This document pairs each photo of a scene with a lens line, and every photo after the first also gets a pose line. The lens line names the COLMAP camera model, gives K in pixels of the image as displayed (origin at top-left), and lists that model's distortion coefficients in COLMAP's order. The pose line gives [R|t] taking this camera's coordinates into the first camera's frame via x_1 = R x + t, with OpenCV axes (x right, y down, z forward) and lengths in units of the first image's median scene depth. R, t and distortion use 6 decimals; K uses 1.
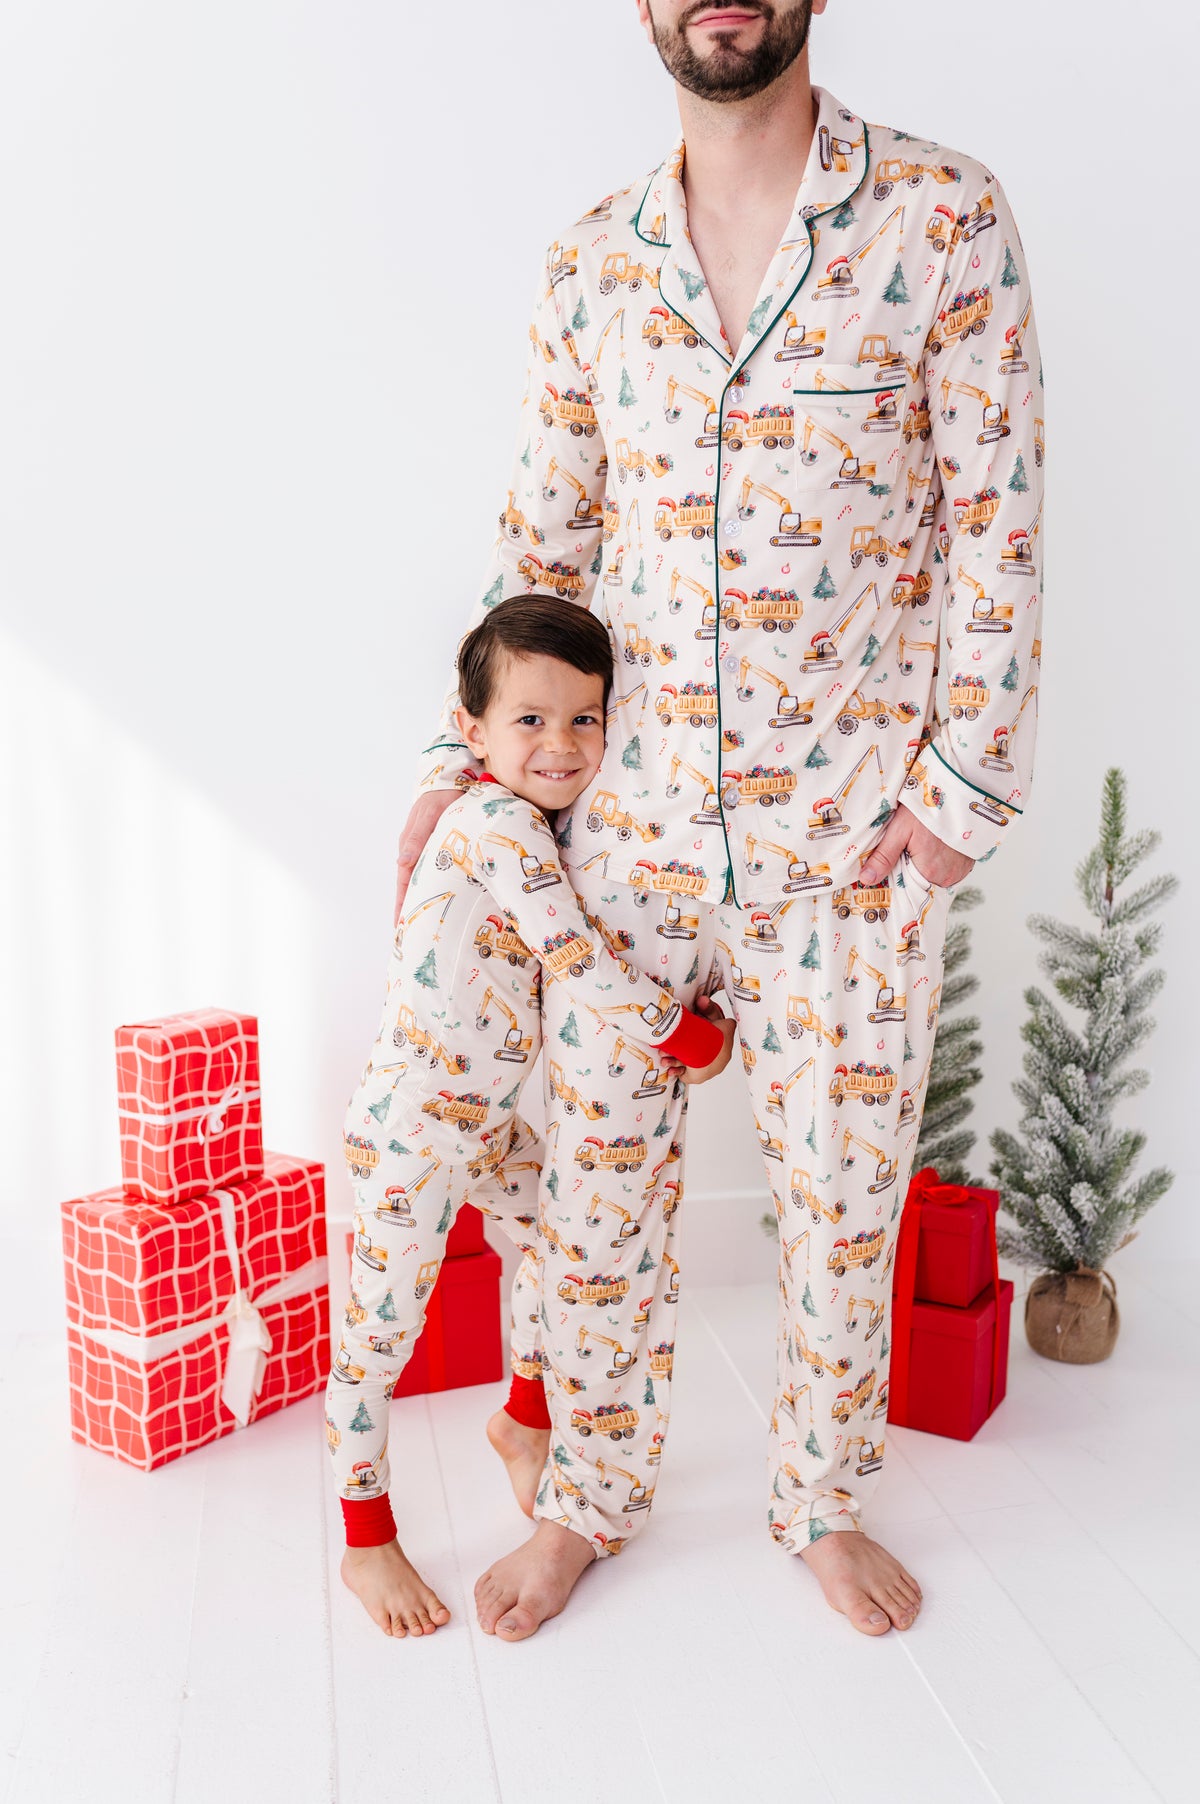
lens RADIAL K [[1790.6, 0, 627.1], [0, 1790.6, 888.9], [0, 0, 1]] dist [0.000387, 0.006690]
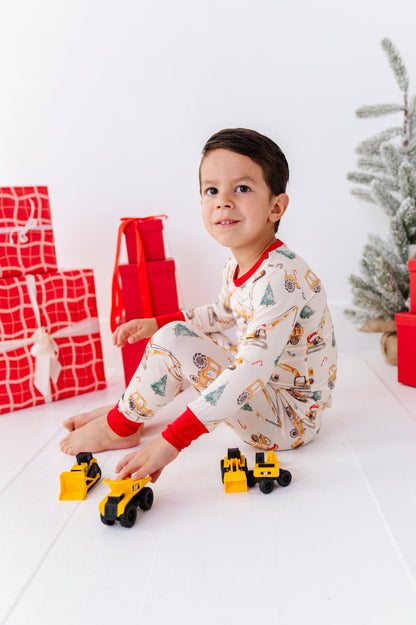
lens RADIAL K [[620.4, 0, 217.4], [0, 620.4, 307.9], [0, 0, 1]] dist [0.000387, 0.006690]
pose [[0.968035, -0.044028, -0.246919, 0.127956], [0.041928, 0.999026, -0.013758, 0.220132], [0.247284, 0.002965, 0.968938, 0.406867]]
